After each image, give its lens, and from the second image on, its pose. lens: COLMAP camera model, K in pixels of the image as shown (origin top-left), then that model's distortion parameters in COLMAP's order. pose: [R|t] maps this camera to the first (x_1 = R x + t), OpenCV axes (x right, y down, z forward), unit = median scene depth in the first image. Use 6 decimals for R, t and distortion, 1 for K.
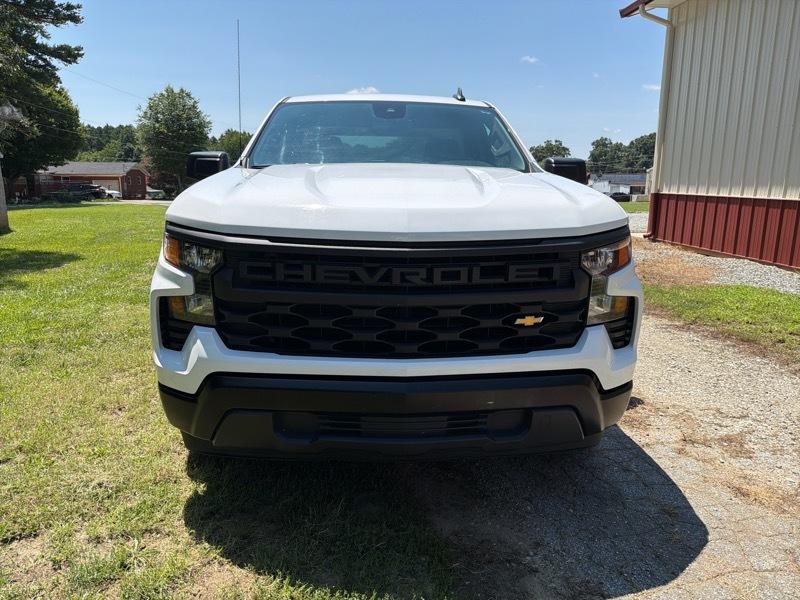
lens RADIAL K [[572.0, 0, 395.2], [0, 572.0, 298.8], [0, 0, 1]] dist [0.013927, -0.022423]
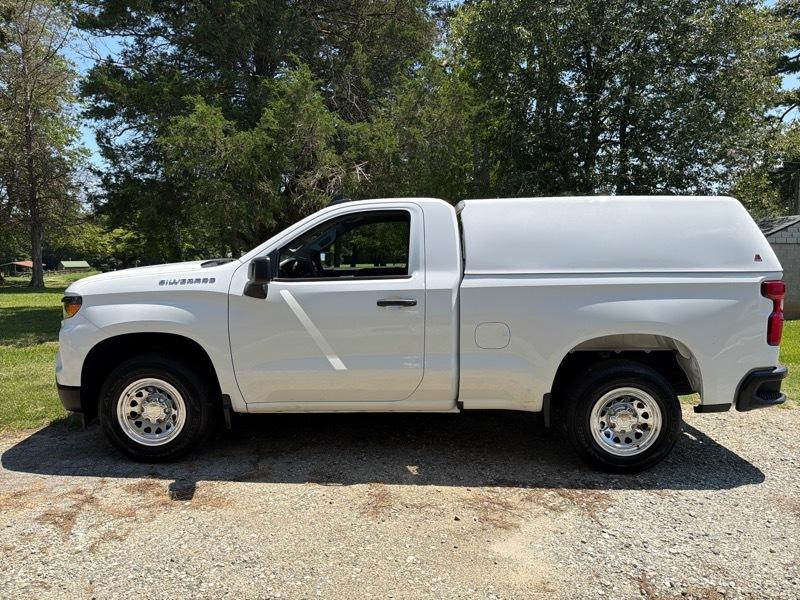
lens RADIAL K [[570.7, 0, 402.2], [0, 570.7, 295.9], [0, 0, 1]] dist [0.018237, -0.025369]
pose [[-0.081191, 0.082387, -0.993288, 1.337350], [-0.222600, 0.969907, 0.098643, -0.342378], [0.971523, 0.229114, -0.060408, 1.355011]]
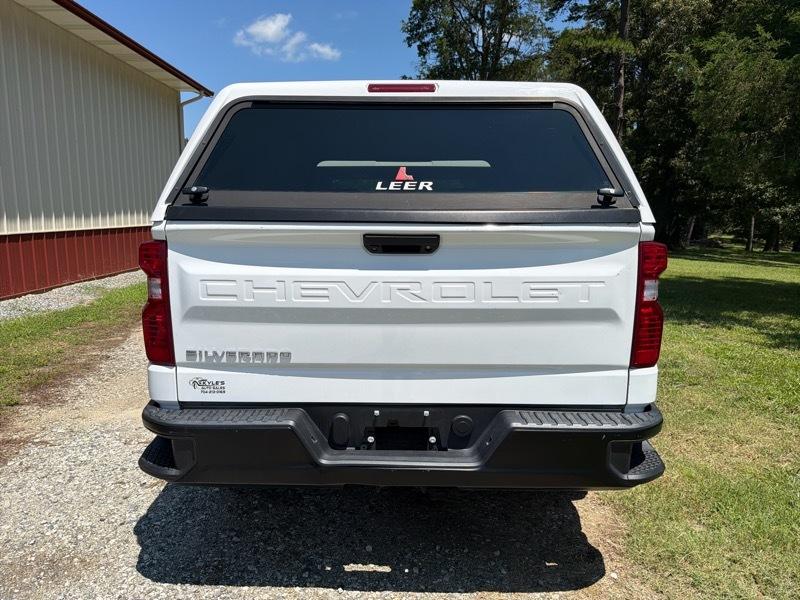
lens RADIAL K [[570.7, 0, 400.4], [0, 570.7, 302.0], [0, 0, 1]] dist [0.018237, -0.025369]
pose [[-0.997149, -0.025159, 0.071135, -0.114345], [0.001958, 0.933826, 0.357722, -0.571889], [-0.075428, 0.356842, -0.931115, 2.525598]]
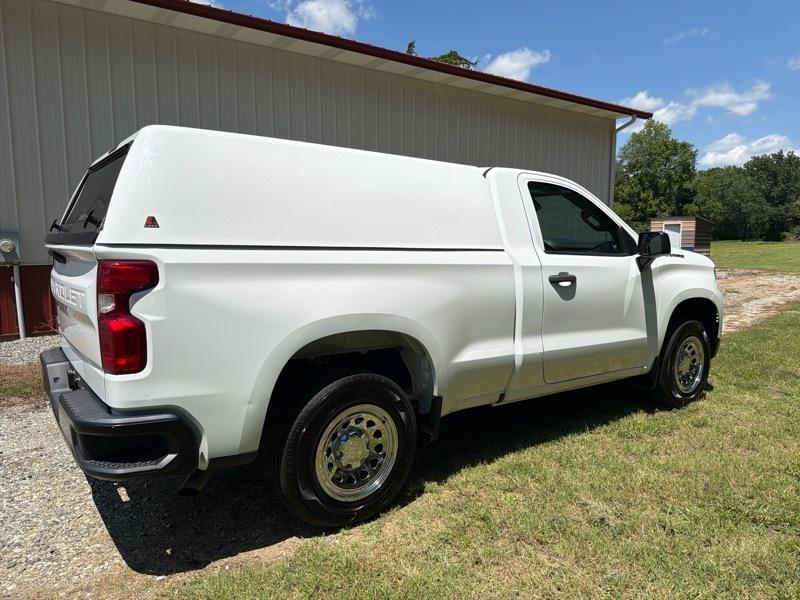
lens RADIAL K [[570.7, 0, 401.0], [0, 570.7, 303.6], [0, 0, 1]] dist [0.018237, -0.025369]
pose [[-0.540460, -0.104816, 0.834816, -1.021686], [0.173536, 0.956989, 0.232502, -0.468540], [-0.823279, 0.270528, -0.499025, 2.019595]]
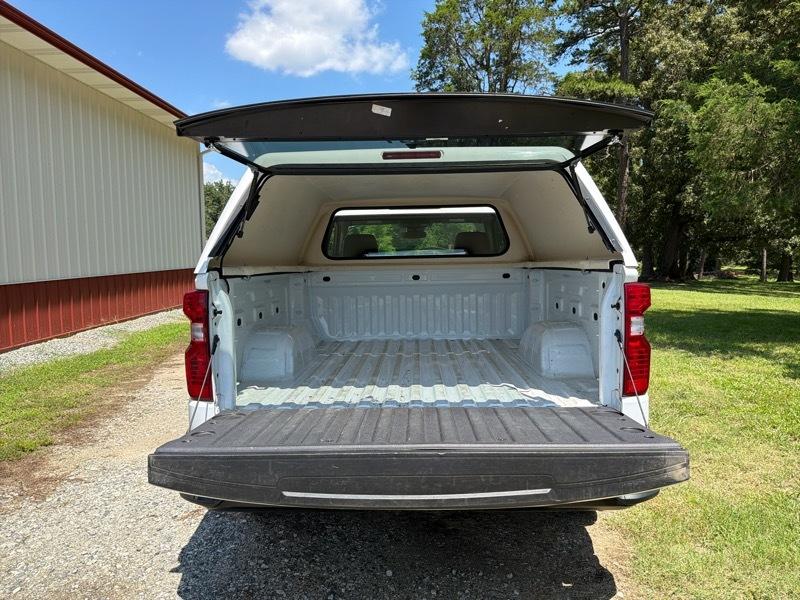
lens RADIAL K [[570.7, 0, 406.6], [0, 570.7, 295.9], [0, 0, 1]] dist [0.018237, -0.025369]
pose [[-0.996334, -0.000388, 0.085551, -0.119993], [0.024175, 0.957960, 0.285882, -0.598436], [-0.082065, 0.286903, -0.954438, 2.590974]]
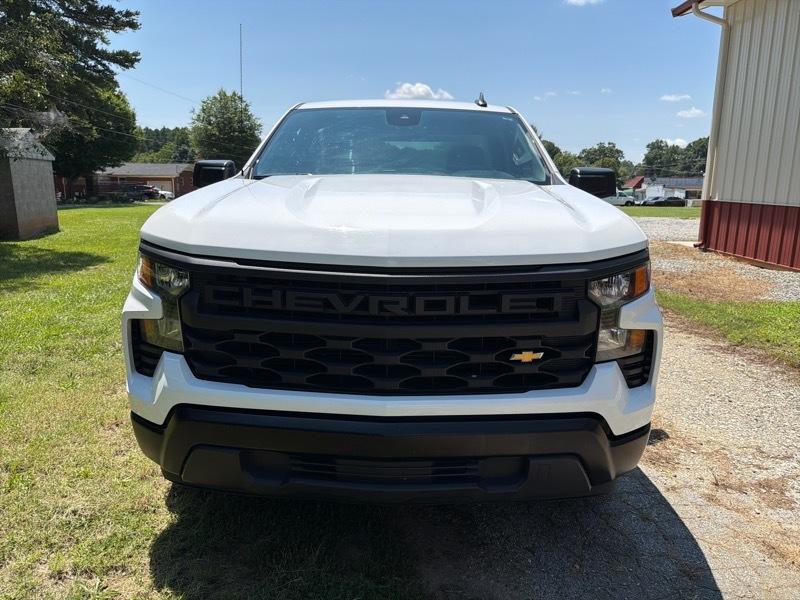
lens RADIAL K [[572.0, 0, 401.9], [0, 572.0, 296.9], [0, 0, 1]] dist [0.013927, -0.022423]
pose [[0.997398, 0.020205, -0.069199, 0.059048], [-0.020672, 0.999768, -0.006038, -0.026457], [0.069061, 0.007453, 0.997585, 0.058657]]
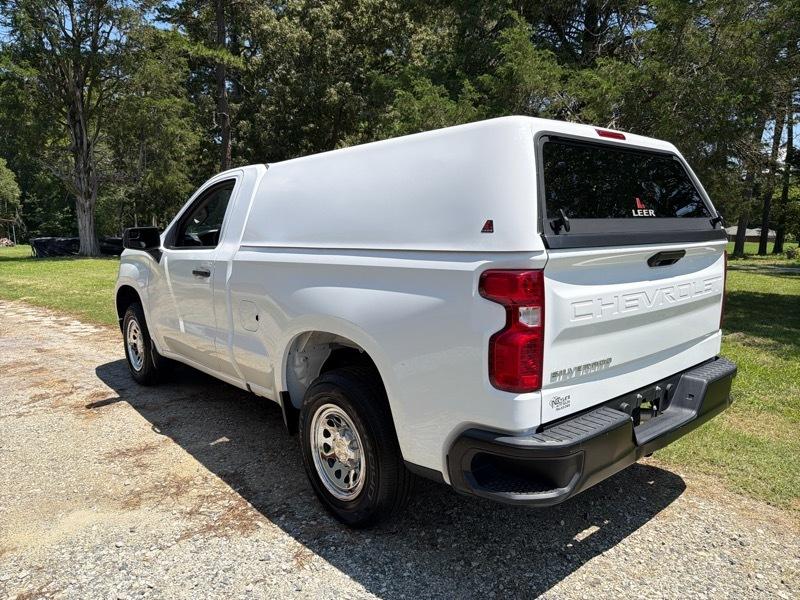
lens RADIAL K [[570.7, 0, 397.2], [0, 570.7, 302.0], [0, 0, 1]] dist [0.018237, -0.025369]
pose [[-0.797873, 0.085309, -0.596758, 0.619196], [-0.126585, 0.944155, 0.304217, -0.551229], [0.589385, 0.318268, -0.742517, 2.345813]]
